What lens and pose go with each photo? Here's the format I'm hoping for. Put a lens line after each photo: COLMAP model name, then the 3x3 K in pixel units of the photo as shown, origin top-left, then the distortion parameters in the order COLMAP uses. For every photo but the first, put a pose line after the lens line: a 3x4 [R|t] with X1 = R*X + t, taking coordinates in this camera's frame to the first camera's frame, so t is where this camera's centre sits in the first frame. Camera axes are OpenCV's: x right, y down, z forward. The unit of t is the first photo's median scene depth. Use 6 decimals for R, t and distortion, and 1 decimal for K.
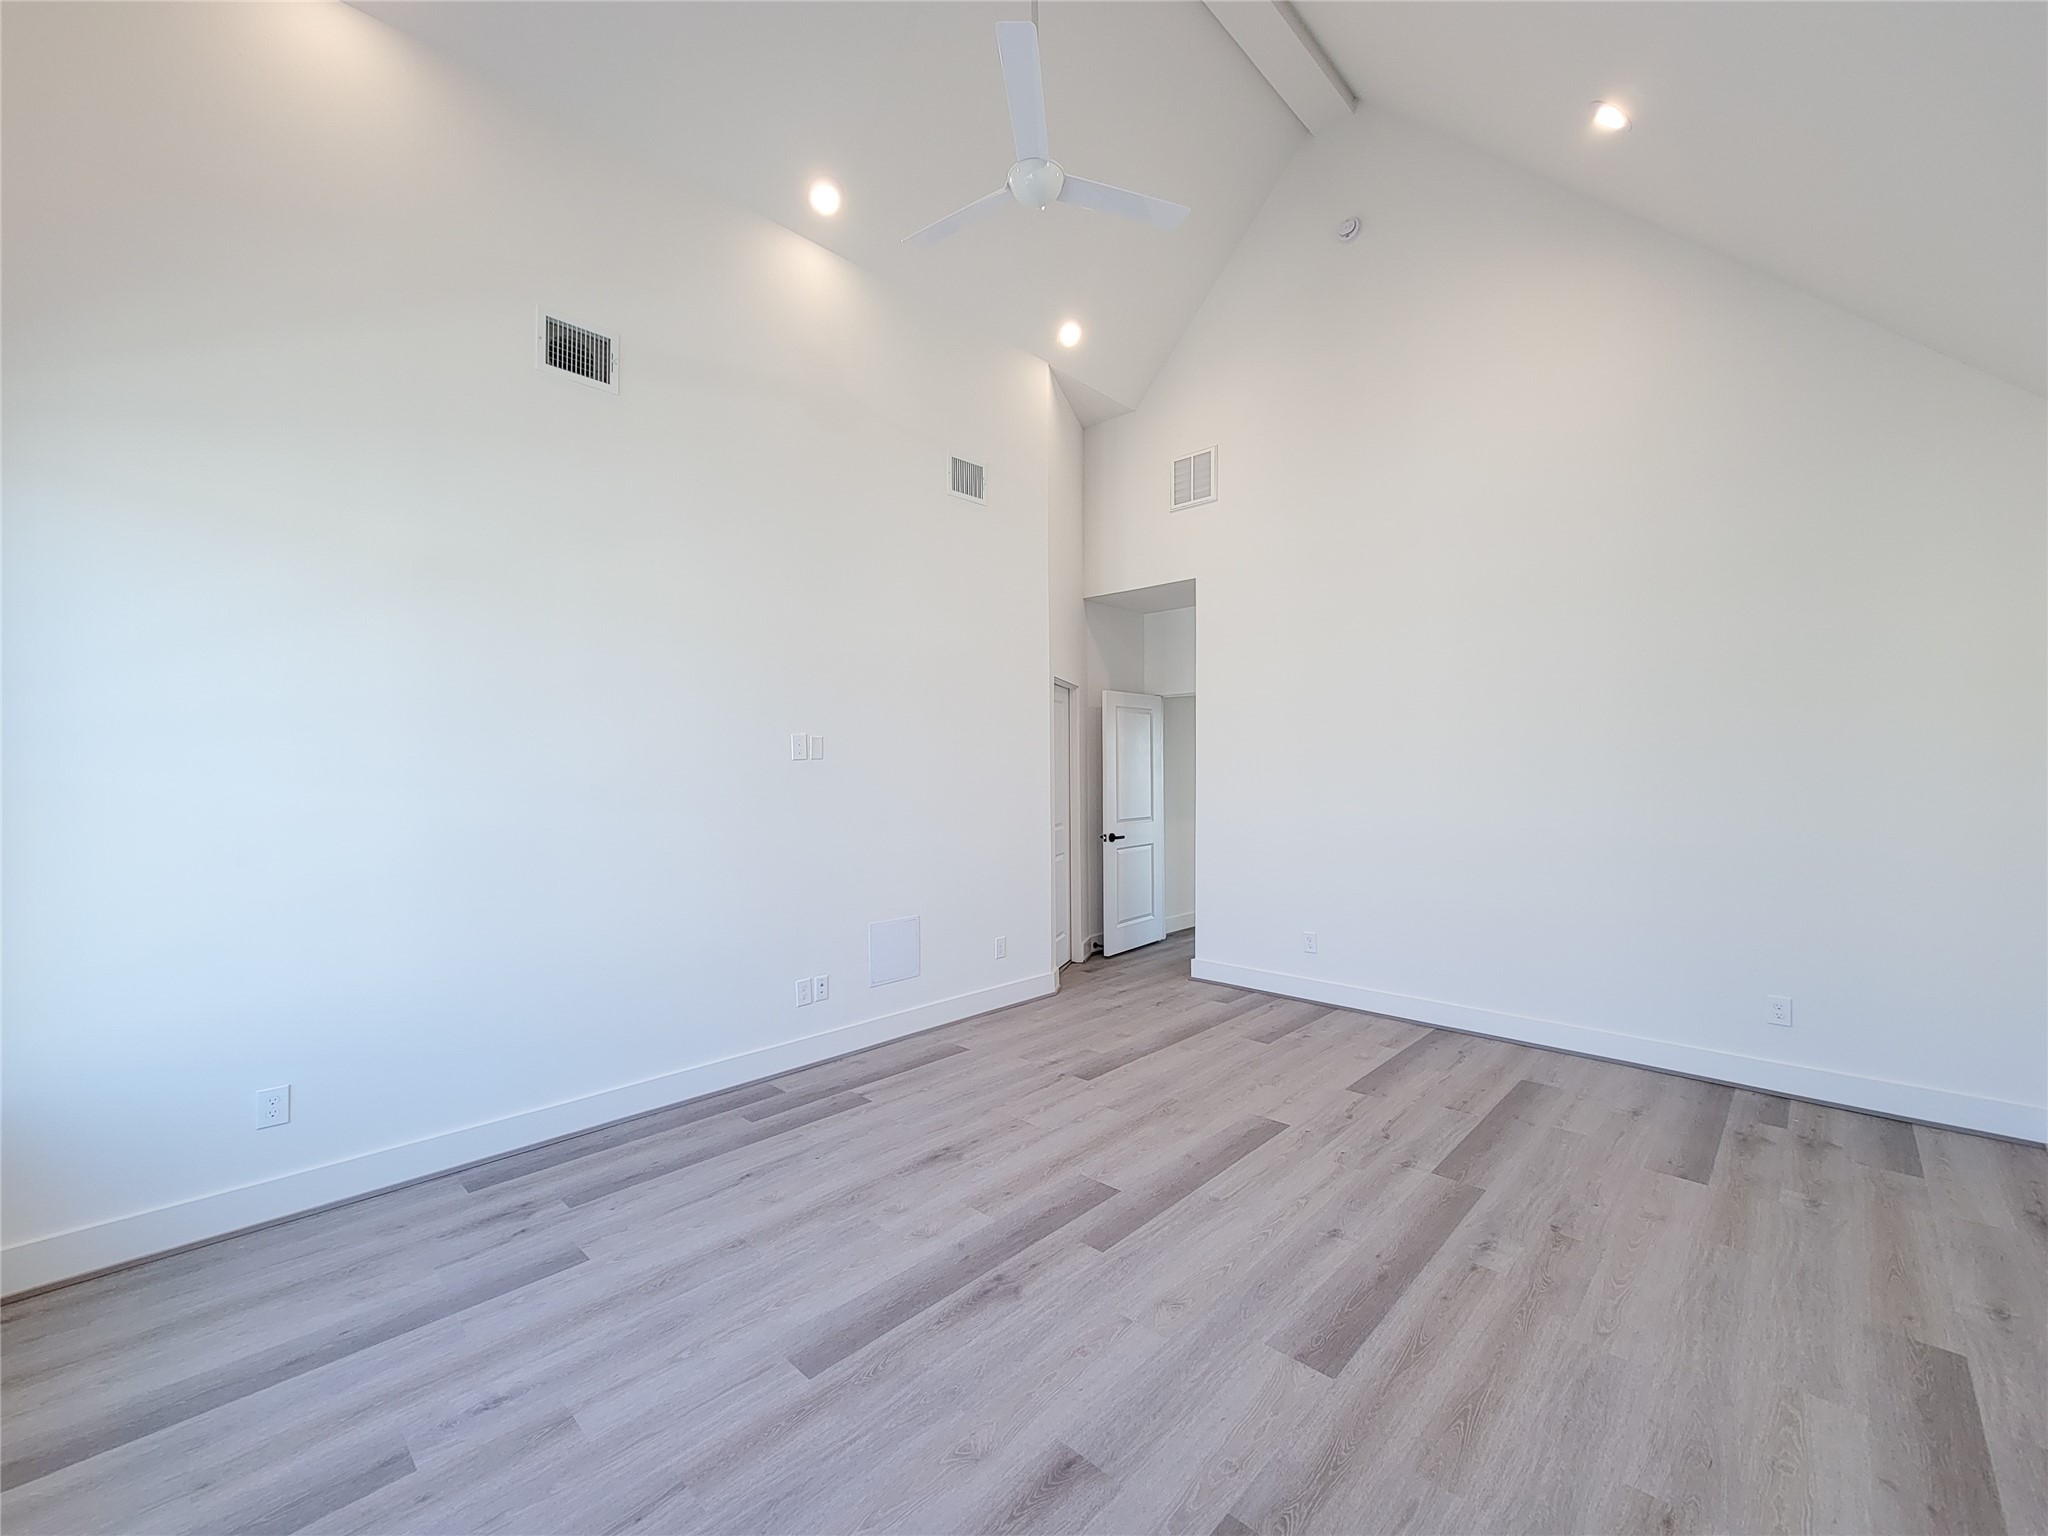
lens RADIAL K [[837.1, 0, 1025.8], [0, 837.1, 768.2], [0, 0, 1]] dist [-0.001840, -0.000794]
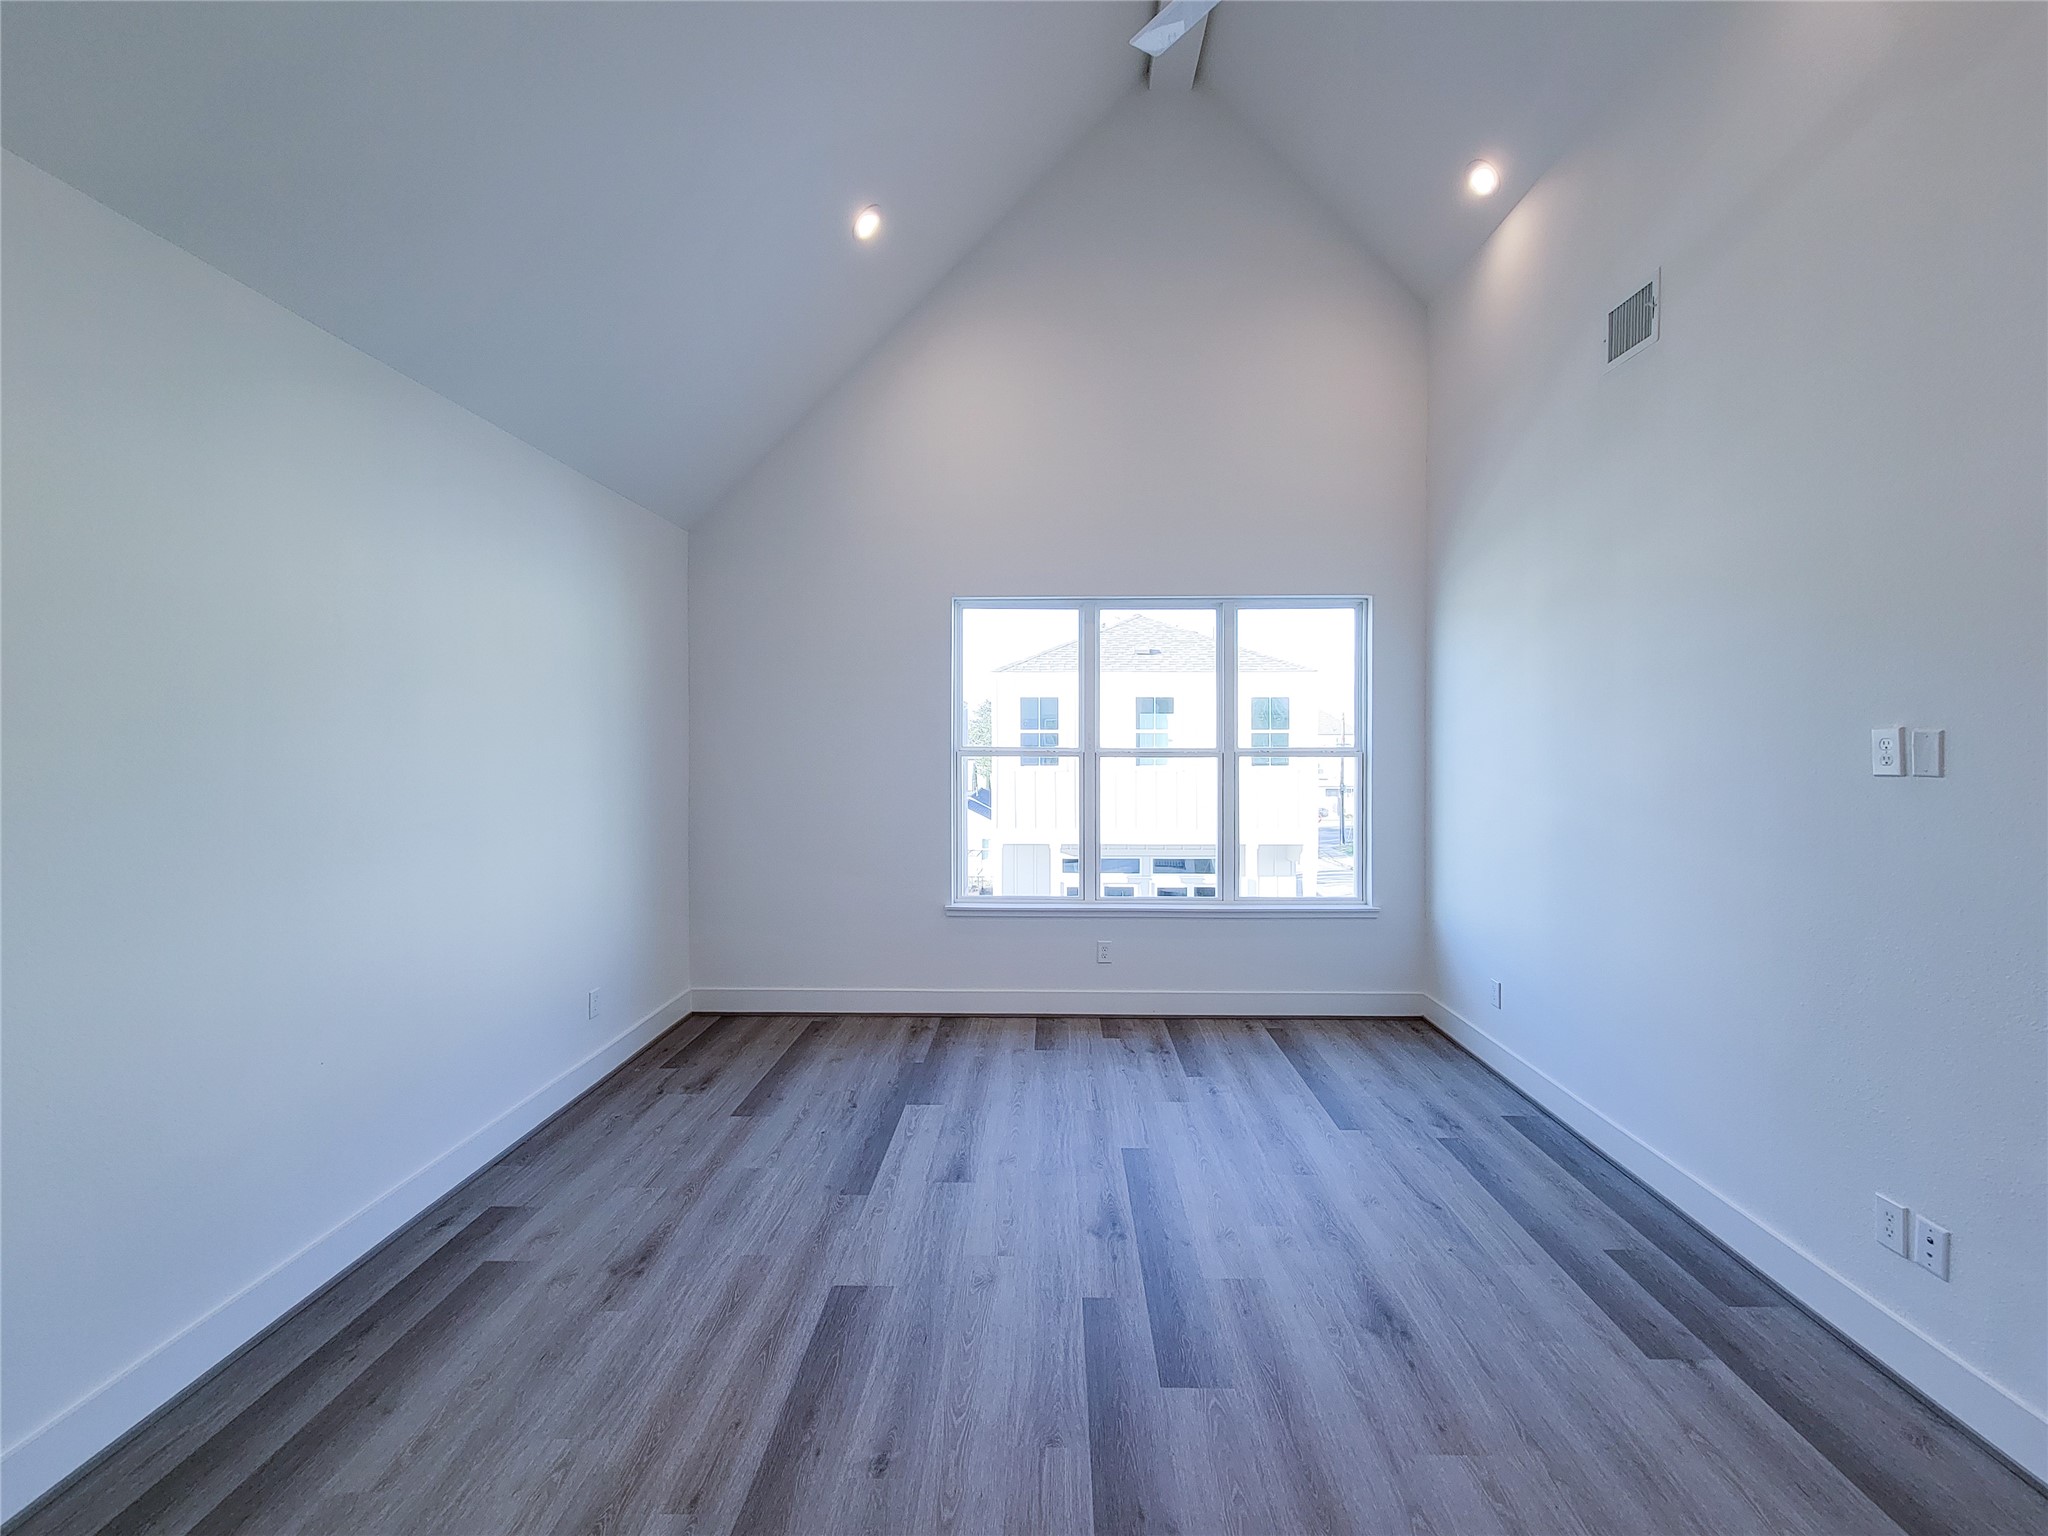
lens RADIAL K [[837.1, 0, 1026.8], [0, 837.1, 756.6], [0, 0, 1]] dist [-0.001840, -0.000794]
pose [[-0.741620, 0.016694, -0.670612, 0.832505], [0.002812, 0.999759, 0.021778, -0.060985], [0.670814, 0.014265, -0.741489, 1.797278]]
